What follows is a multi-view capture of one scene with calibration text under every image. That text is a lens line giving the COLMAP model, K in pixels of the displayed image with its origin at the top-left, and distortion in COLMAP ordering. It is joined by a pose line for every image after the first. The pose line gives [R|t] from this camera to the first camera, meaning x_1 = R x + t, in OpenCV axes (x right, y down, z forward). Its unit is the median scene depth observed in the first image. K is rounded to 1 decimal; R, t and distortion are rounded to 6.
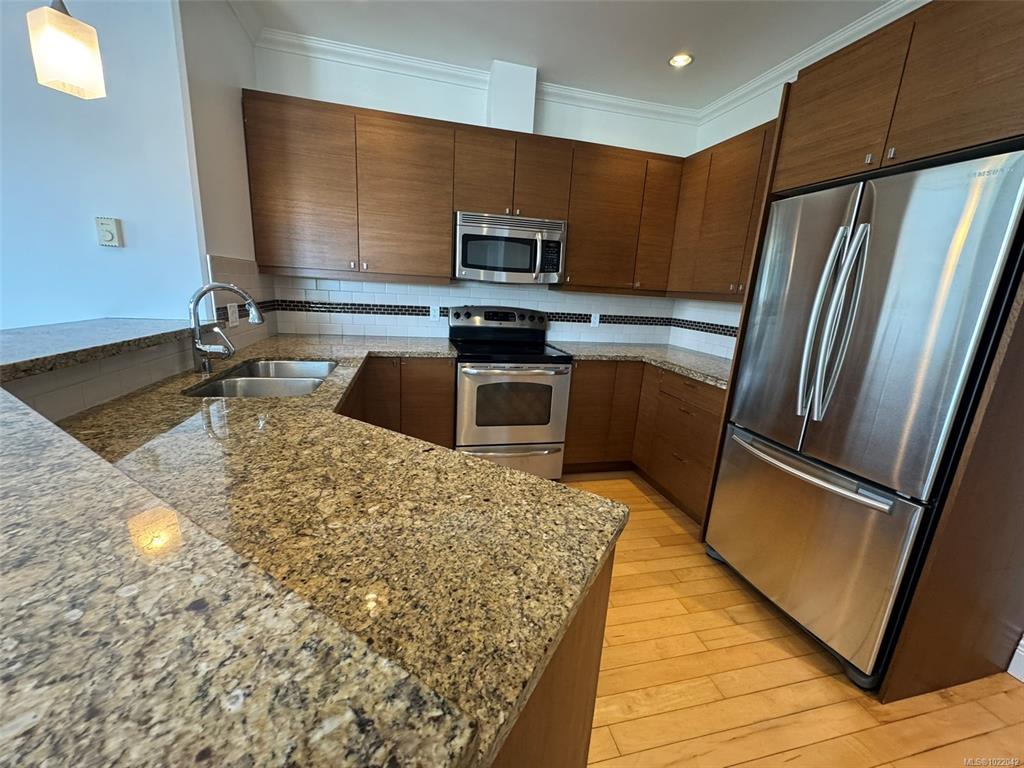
lens RADIAL K [[407.0, 0, 511.3], [0, 407.0, 384.3], [0, 0, 1]] dist [0.001074, -0.000336]
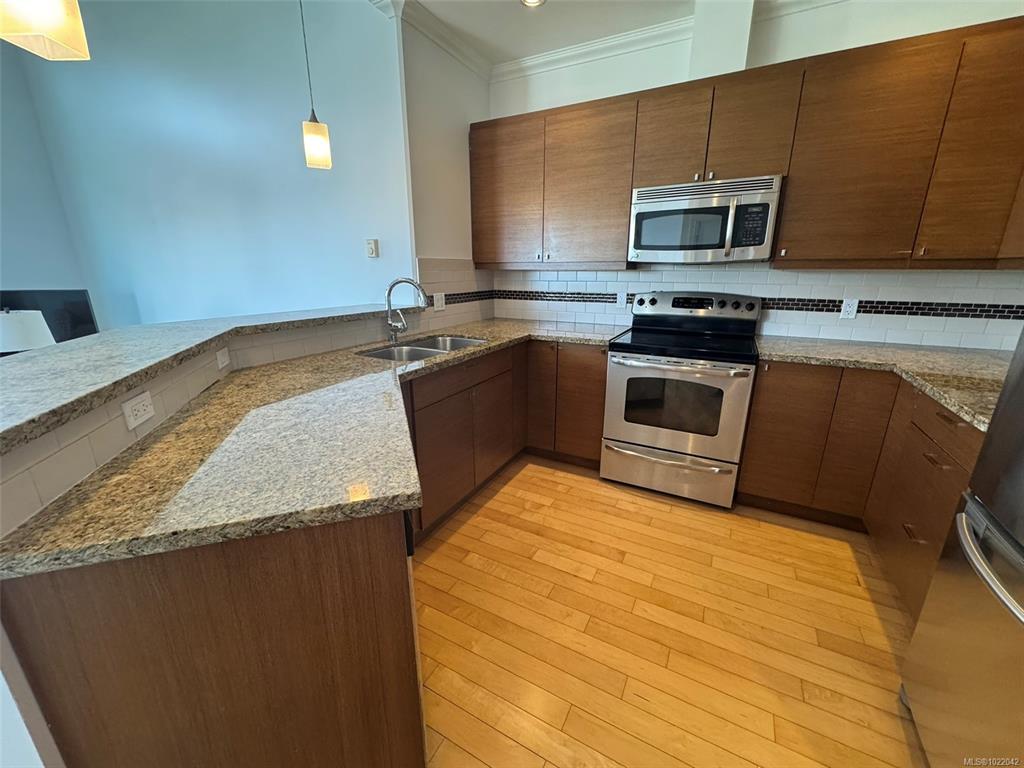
lens RADIAL K [[407.0, 0, 514.0], [0, 407.0, 385.0], [0, 0, 1]] dist [0.001074, -0.000336]
pose [[0.740635, 0.128864, -0.659435, 0.334371], [-0.112994, 0.991346, 0.066817, -0.012608], [0.662339, 0.025025, 0.748786, 0.133272]]
